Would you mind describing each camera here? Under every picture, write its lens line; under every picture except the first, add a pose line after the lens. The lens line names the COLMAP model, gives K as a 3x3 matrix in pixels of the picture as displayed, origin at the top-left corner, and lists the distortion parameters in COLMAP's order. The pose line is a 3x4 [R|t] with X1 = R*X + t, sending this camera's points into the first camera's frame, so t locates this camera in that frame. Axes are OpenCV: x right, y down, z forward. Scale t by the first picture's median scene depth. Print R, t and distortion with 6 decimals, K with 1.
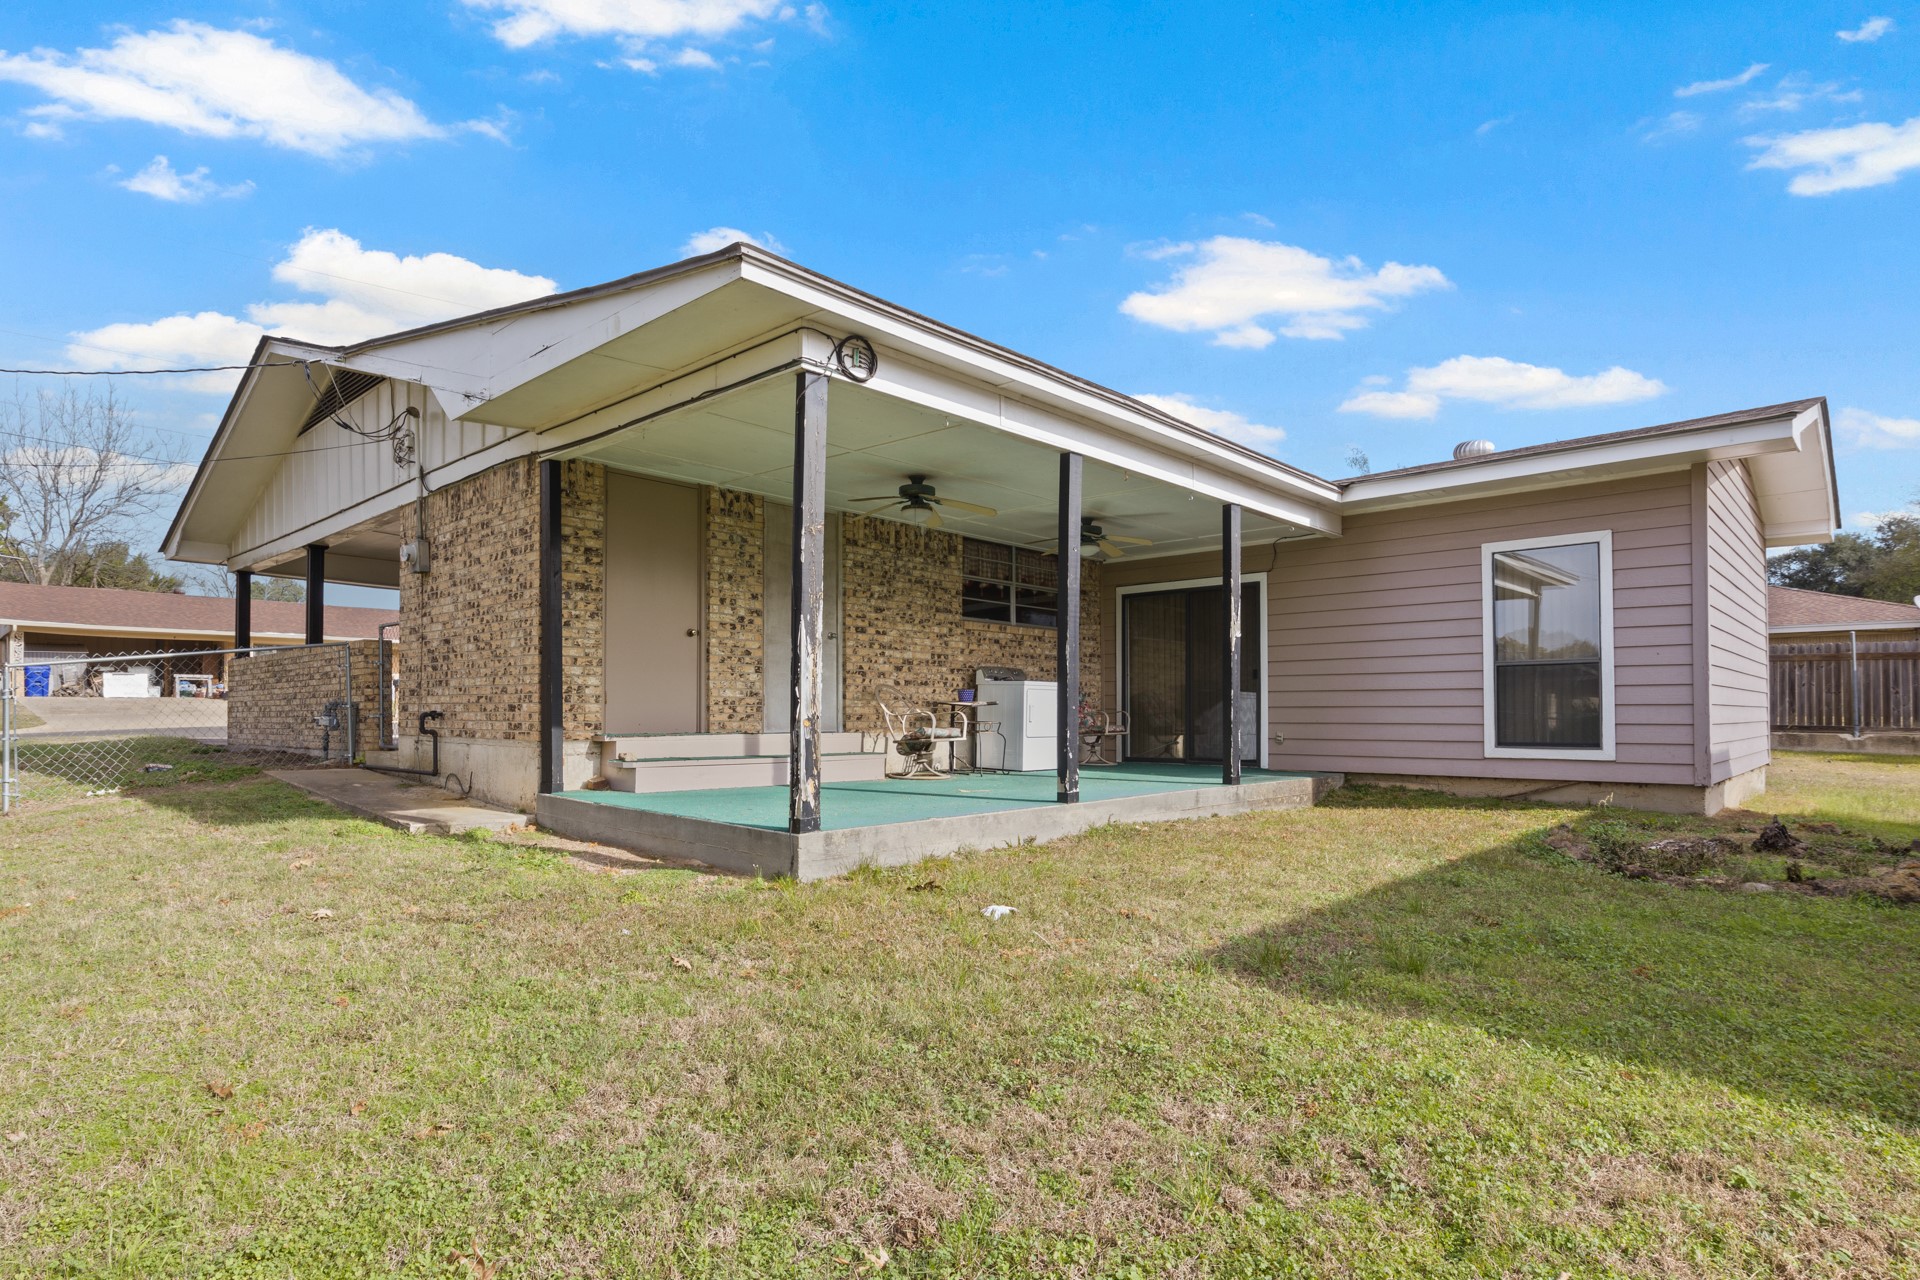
lens RADIAL K [[1012.9, 0, 960.0], [0, 1012.9, 640.0], [0, 0, 1]] dist [-0.003244, -0.000039]
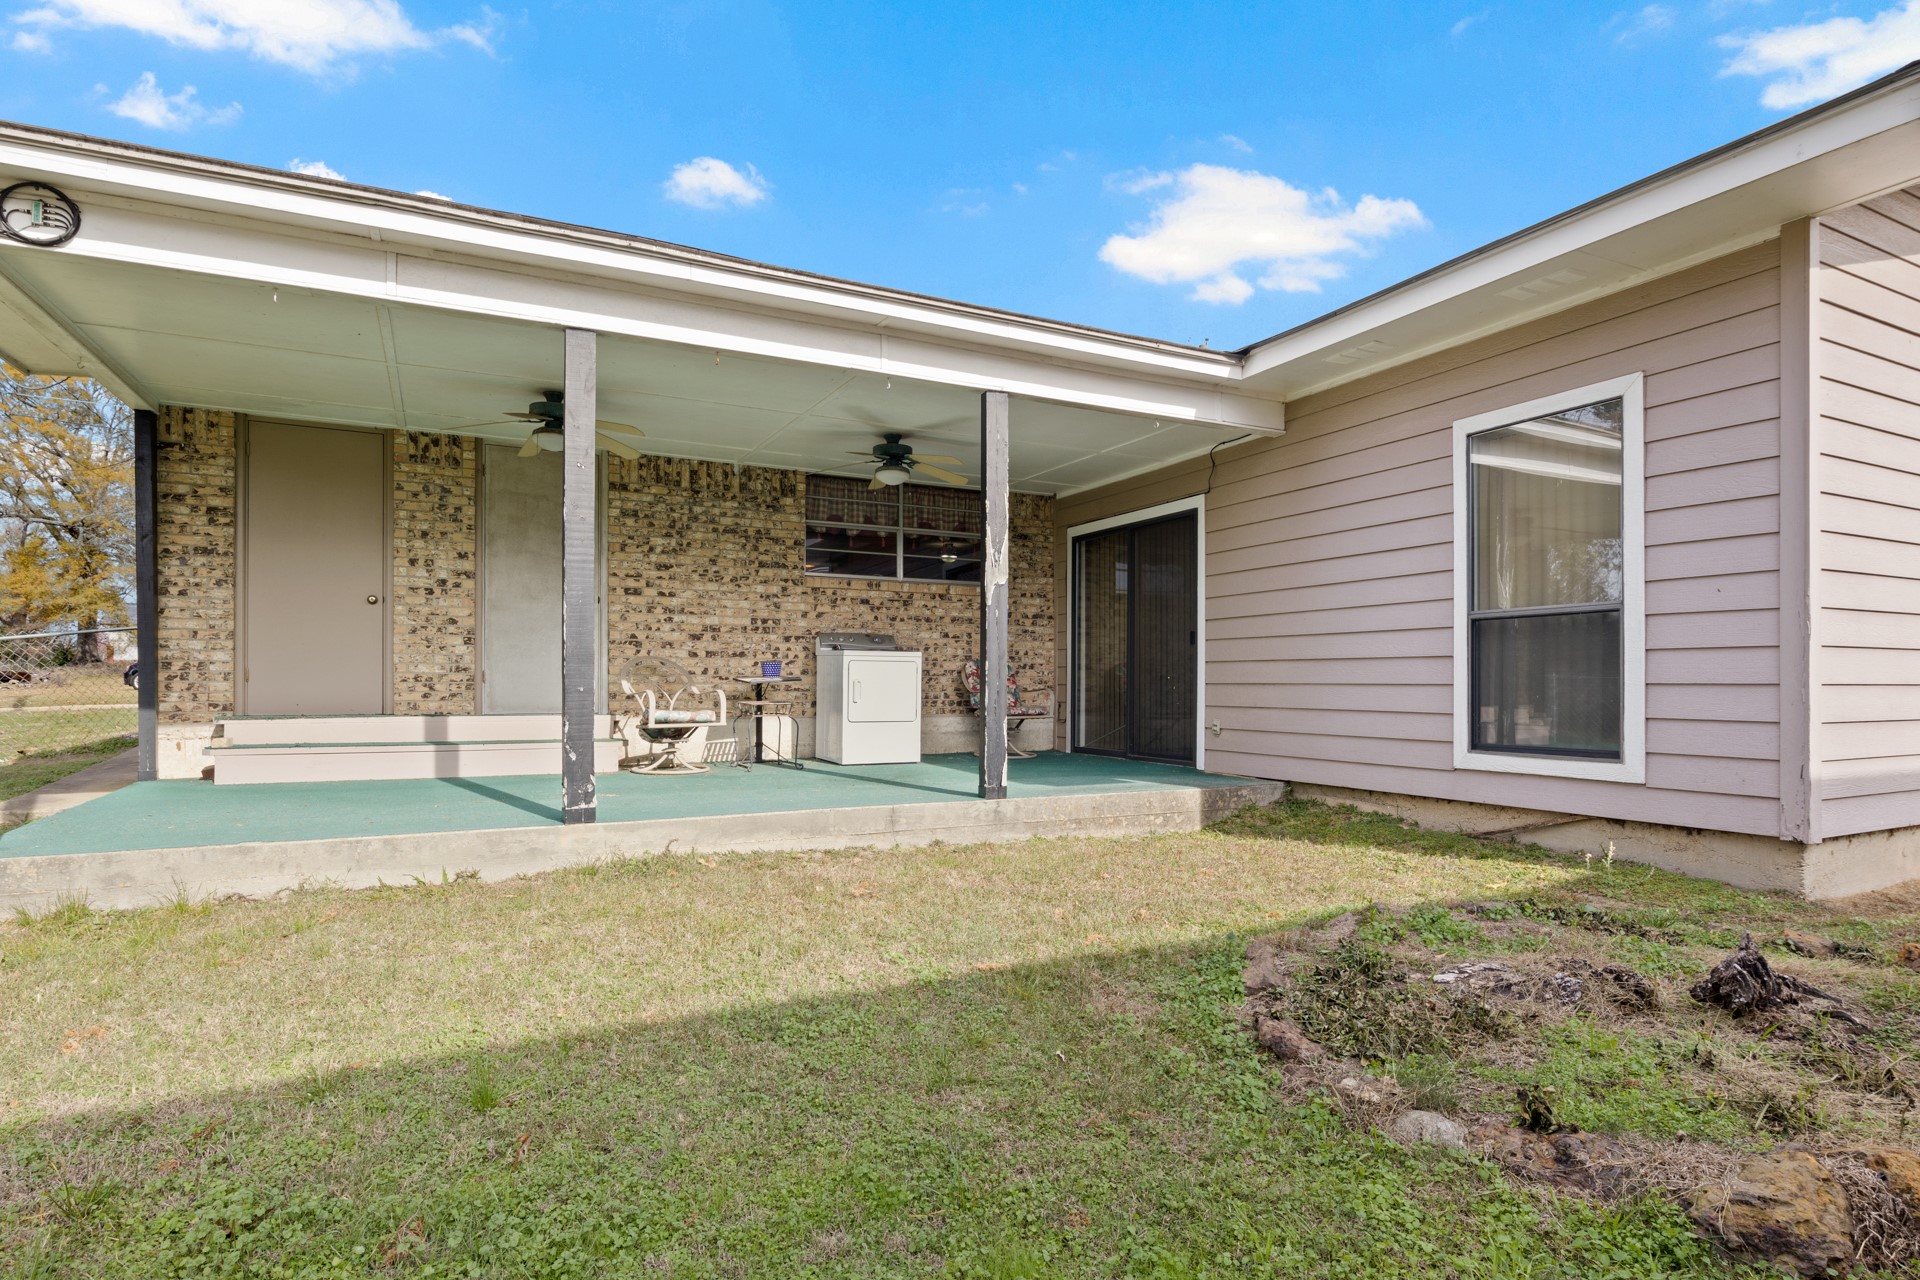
lens RADIAL K [[1003.6, 0, 960.0], [0, 1003.6, 640.0], [0, 0, 1]] dist [-0.002606, -0.001253]
pose [[0.936655, -0.012699, -0.350024, 0.452035], [0.023542, 0.999365, 0.026741, 0.014505], [0.349462, -0.033287, 0.936359, 0.323986]]
